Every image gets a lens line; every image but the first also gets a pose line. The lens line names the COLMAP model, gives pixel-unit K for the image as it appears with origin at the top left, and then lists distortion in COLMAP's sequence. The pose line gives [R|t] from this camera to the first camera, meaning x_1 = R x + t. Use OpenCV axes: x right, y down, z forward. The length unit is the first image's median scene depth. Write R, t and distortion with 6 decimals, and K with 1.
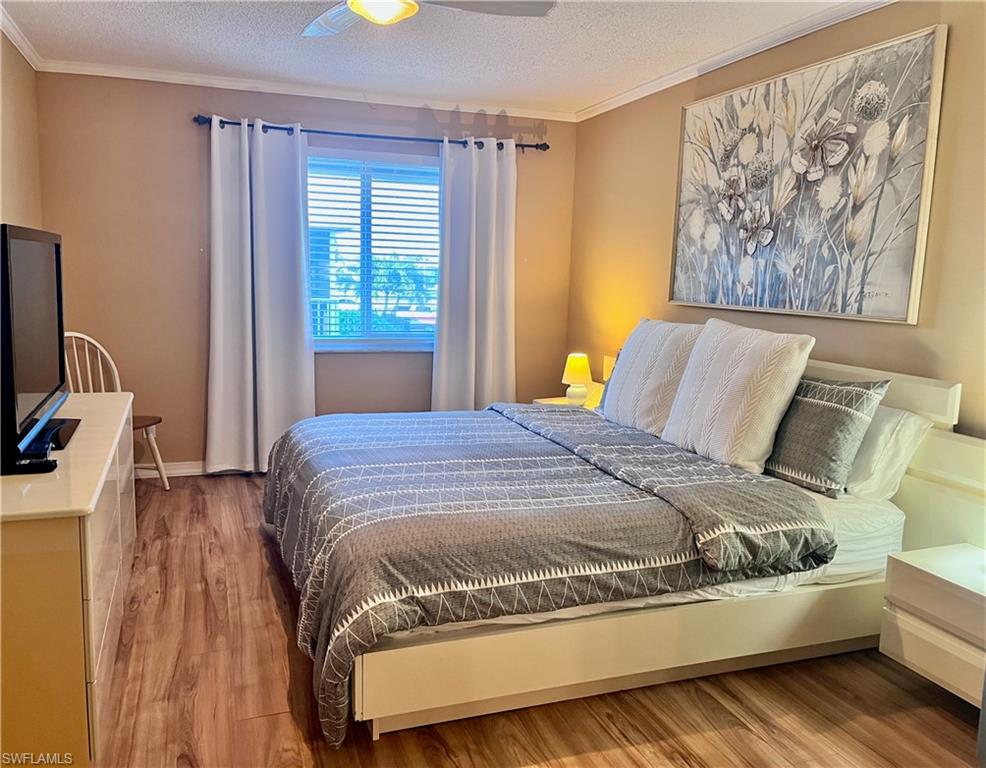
lens RADIAL K [[796.5, 0, 489.1], [0, 796.5, 387.4], [0, 0, 1]] dist [0.026479, -0.056038]
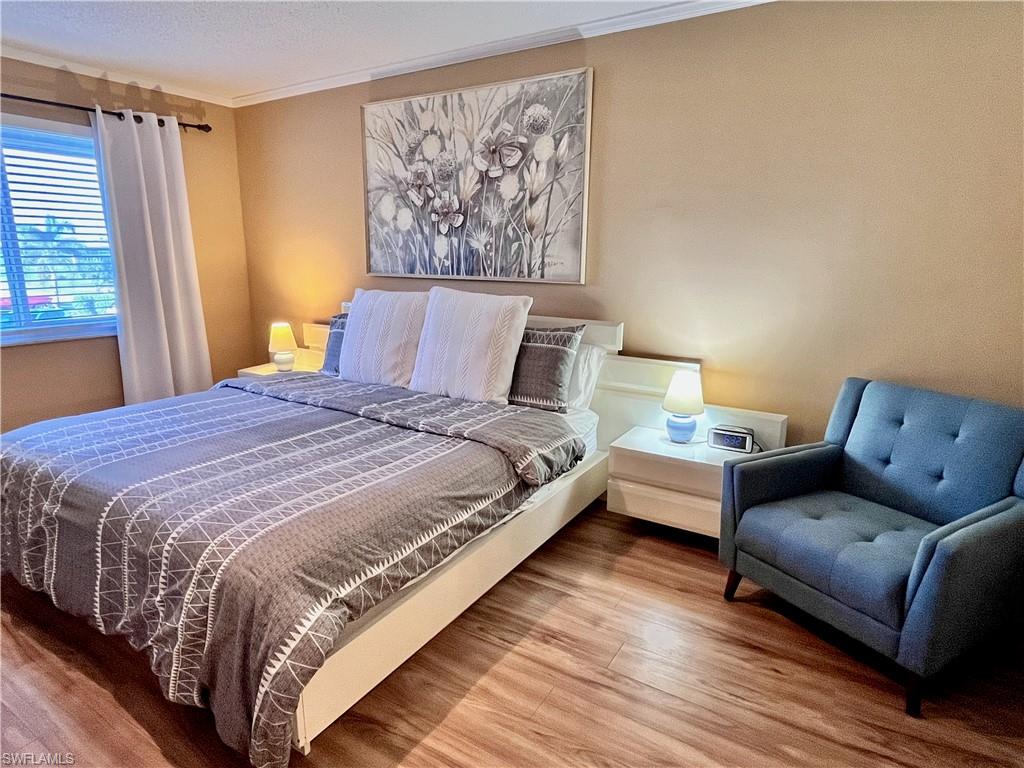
lens RADIAL K [[593.4, 0, 516.4], [0, 593.4, 378.8], [0, 0, 1]] dist [-0.003837, 0.002732]
pose [[0.776707, -0.150892, 0.611521, -0.242652], [0.101507, 0.988177, 0.114905, -0.045178], [-0.621629, -0.027174, 0.782840, 0.233031]]
